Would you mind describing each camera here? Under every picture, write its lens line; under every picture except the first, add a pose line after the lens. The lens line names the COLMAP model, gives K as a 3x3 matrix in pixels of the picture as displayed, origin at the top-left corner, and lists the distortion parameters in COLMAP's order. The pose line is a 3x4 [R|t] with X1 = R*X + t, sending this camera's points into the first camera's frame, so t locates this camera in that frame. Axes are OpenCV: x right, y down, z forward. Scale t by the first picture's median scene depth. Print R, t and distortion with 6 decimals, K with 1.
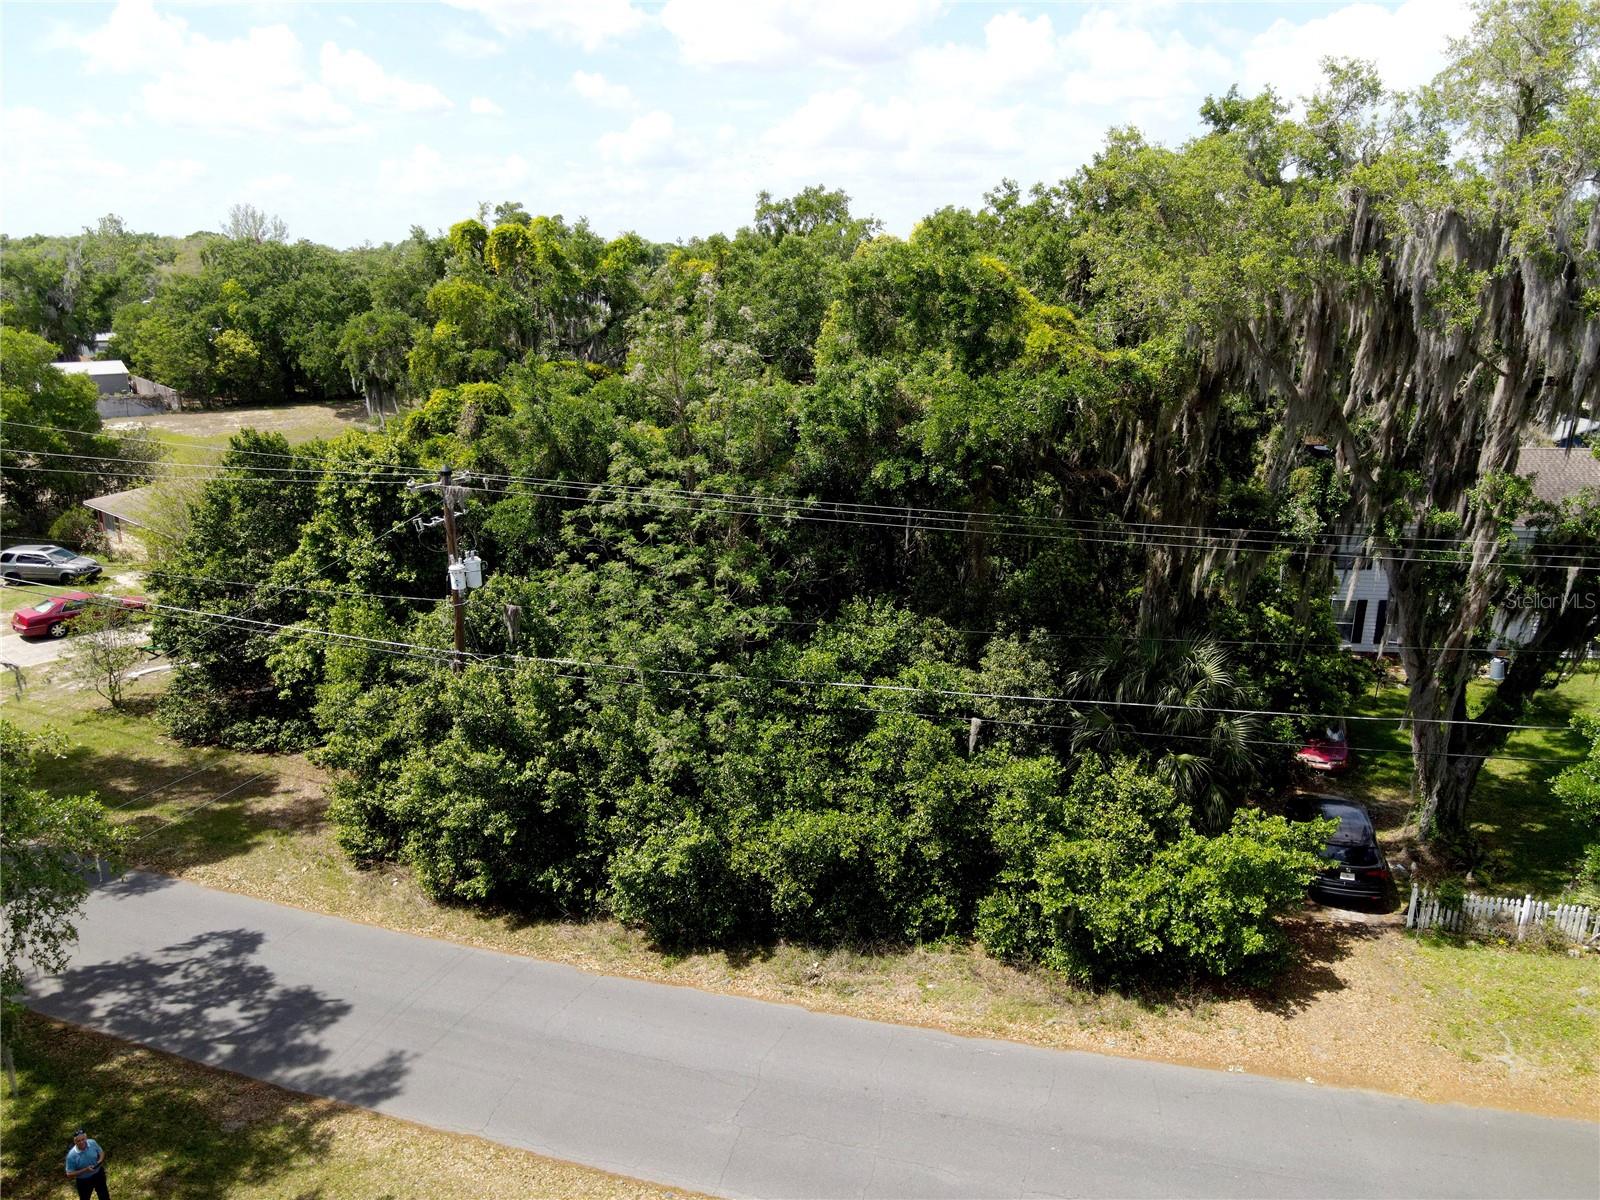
lens RADIAL K [[1181.1, 0, 800.0], [0, 1181.1, 600.0], [0, 0, 1]] dist [0.012144, -0.000004]
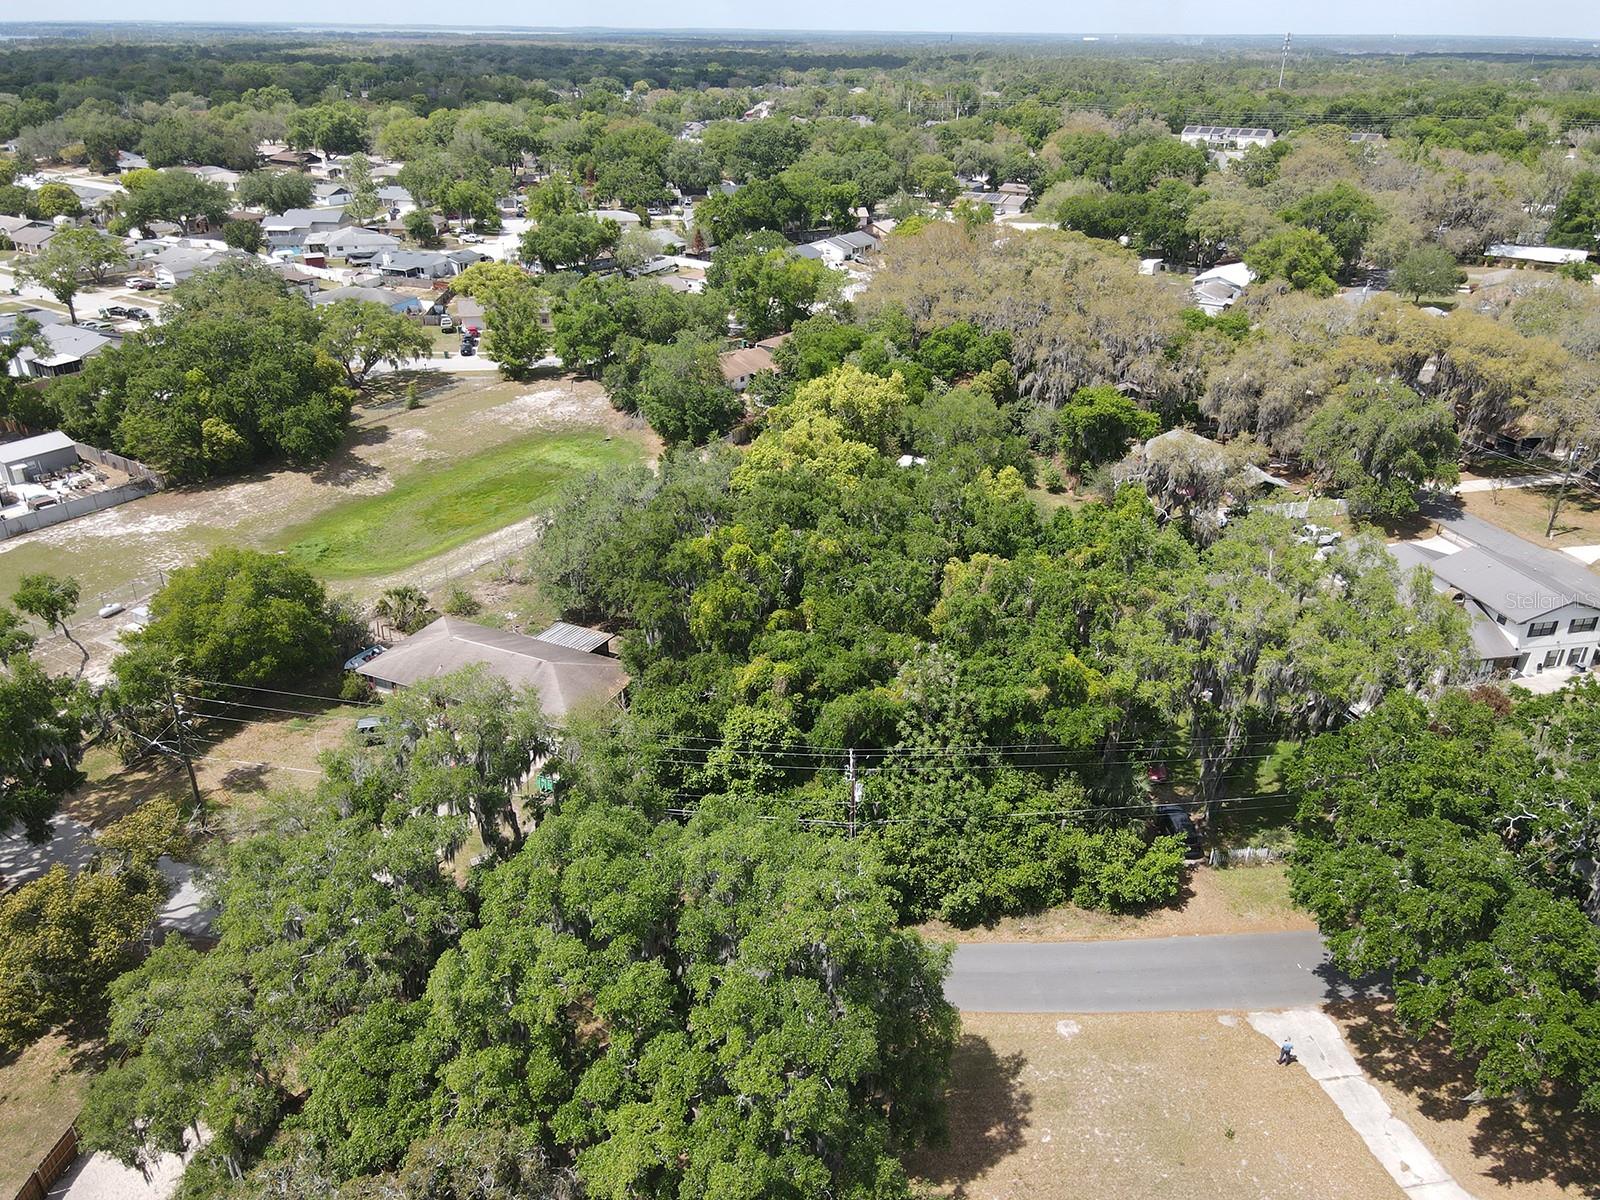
lens RADIAL K [[1203.2, 0, 800.0], [0, 1203.2, 600.0], [0, 0, 1]] dist [-0.003639, -0.006219]
pose [[0.954444, -0.127330, 0.269857, -1.063387], [0.077052, 0.978881, 0.189353, -0.923732], [-0.288268, -0.159934, 0.944099, -1.248598]]
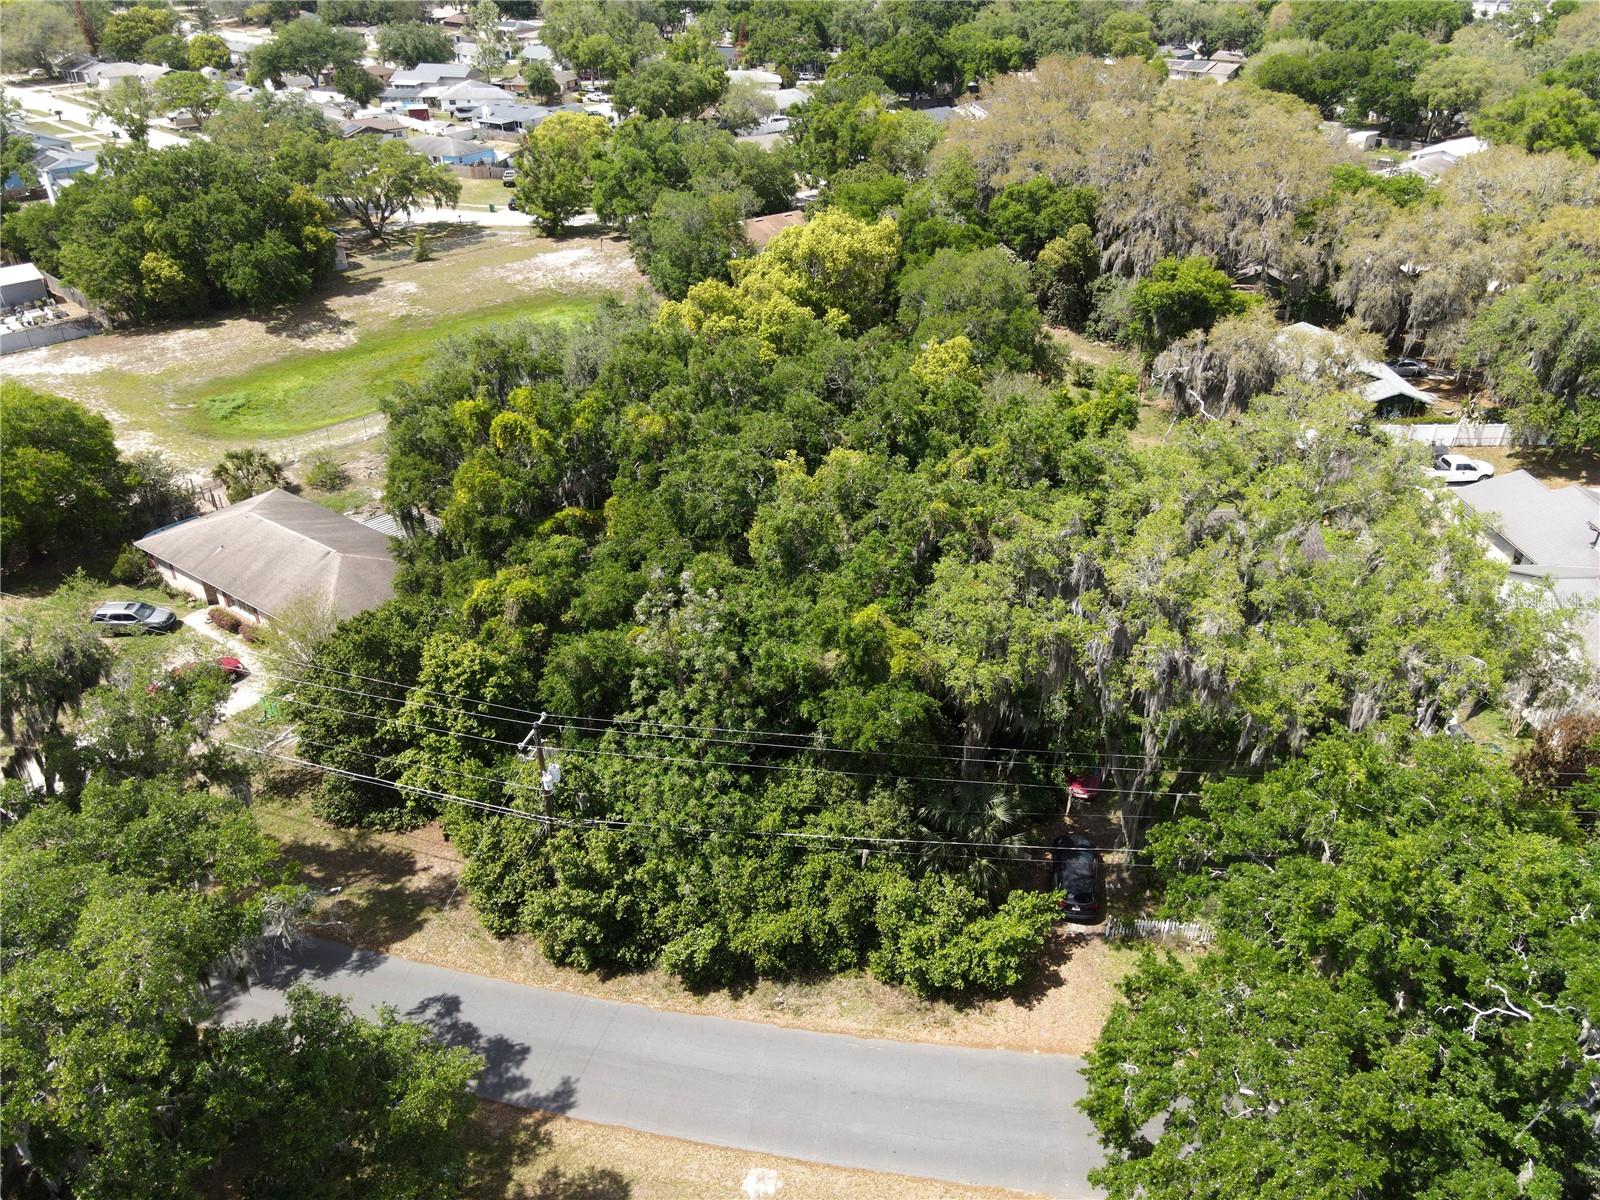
lens RADIAL K [[1191.1, 0, 800.0], [0, 1191.1, 600.0], [0, 0, 1]] dist [0.002276, 0.009342]
pose [[0.994705, -0.057821, 0.084959, -0.074216], [0.034630, 0.966943, 0.252630, -0.706315], [-0.096757, -0.248350, 0.963826, -0.583868]]
